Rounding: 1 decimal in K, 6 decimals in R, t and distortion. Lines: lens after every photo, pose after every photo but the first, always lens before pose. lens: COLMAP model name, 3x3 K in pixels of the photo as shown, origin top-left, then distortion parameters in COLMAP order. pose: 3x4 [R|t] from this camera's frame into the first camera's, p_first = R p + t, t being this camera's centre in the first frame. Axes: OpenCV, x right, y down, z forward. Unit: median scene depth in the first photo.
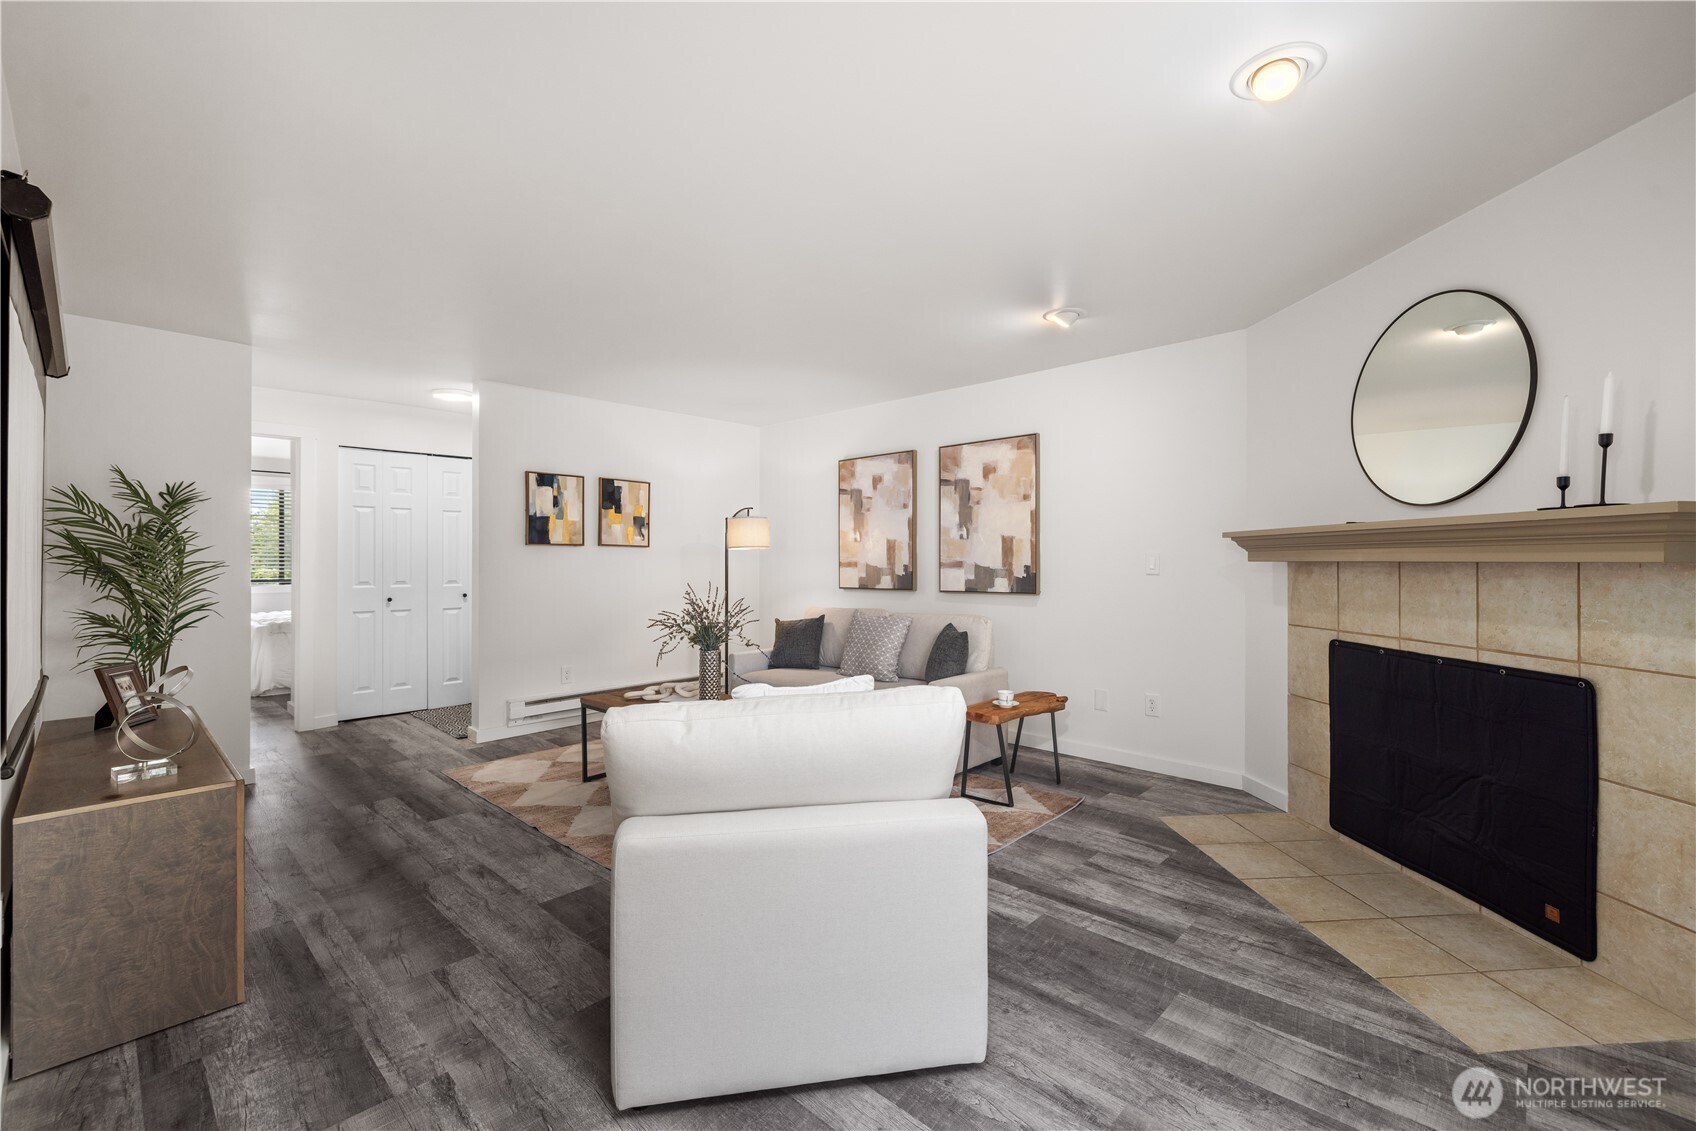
lens RADIAL K [[703.2, 0, 852.4], [0, 703.2, 563.9], [0, 0, 1]] dist [0.002948, 0.000349]
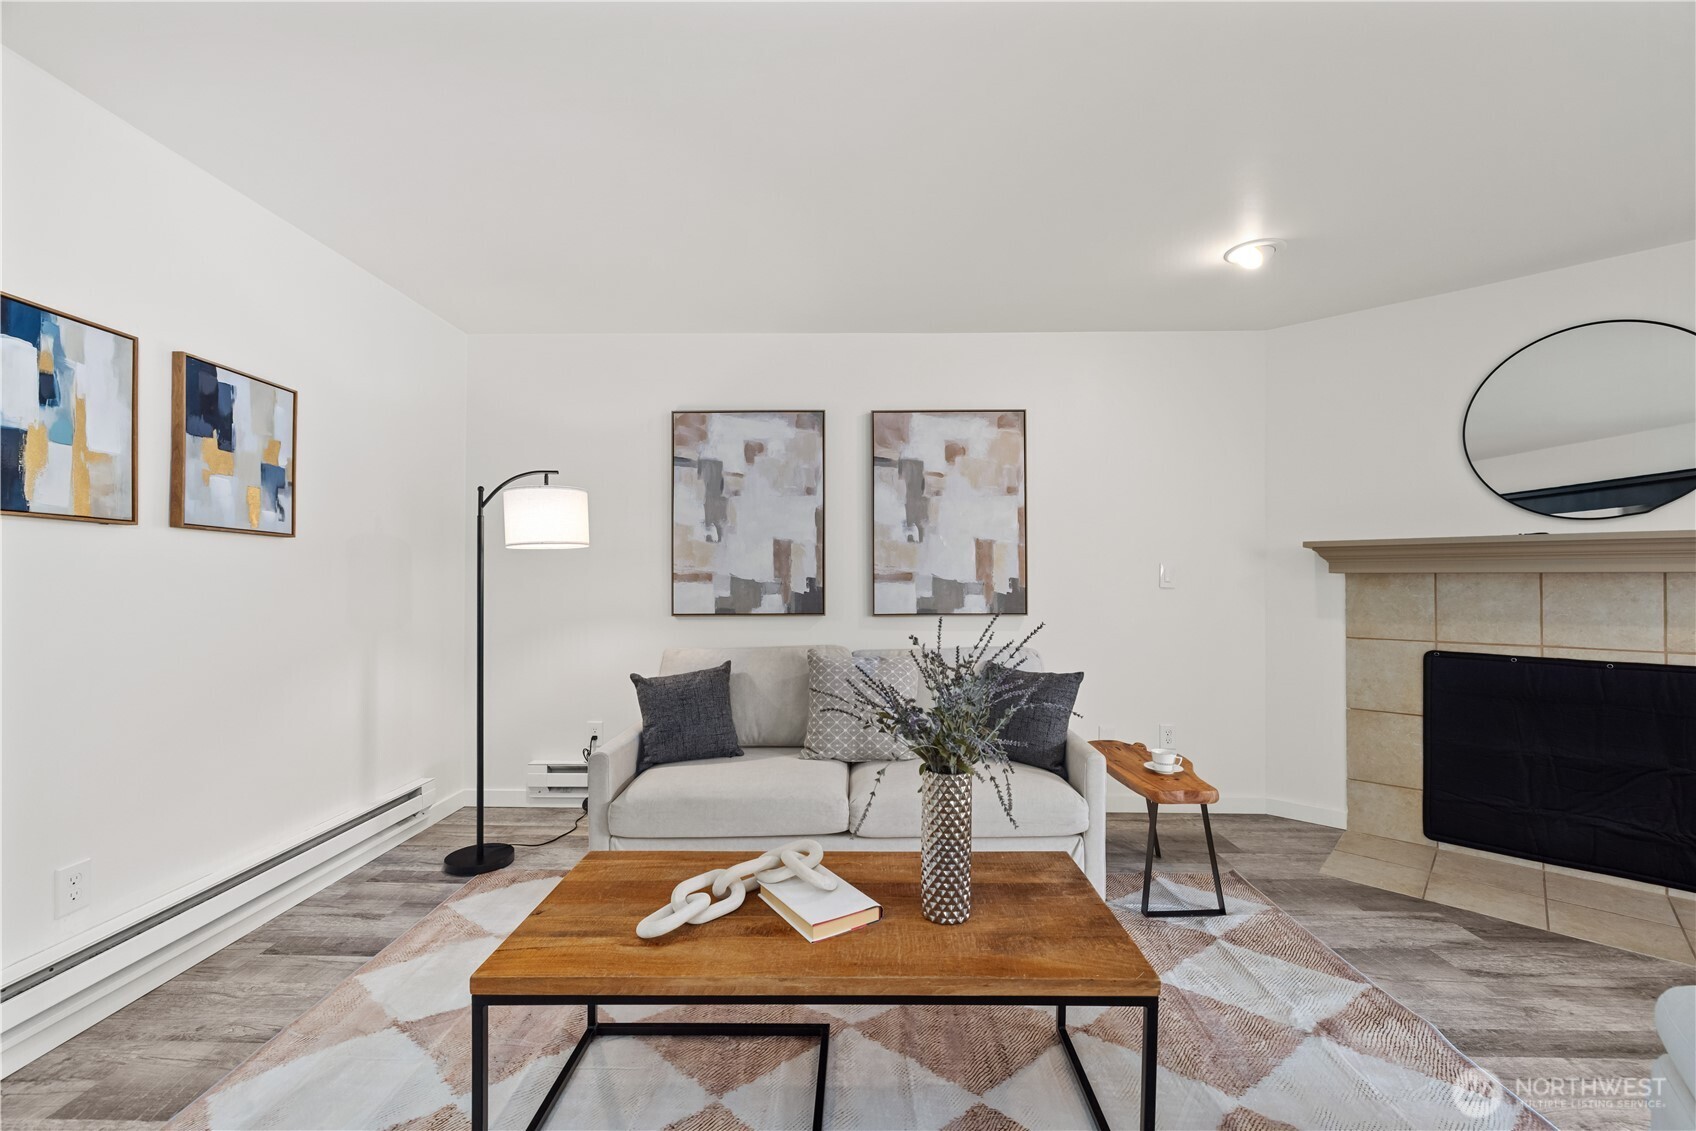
lens RADIAL K [[703.2, 0, 849.2], [0, 703.2, 573.2], [0, 0, 1]] dist [0.002948, 0.000349]
pose [[0.739195, 0.005884, 0.673466, -0.376749], [0.000413, 0.999958, -0.009190, 0.003534], [-0.673492, 0.007072, 0.739161, 0.503136]]
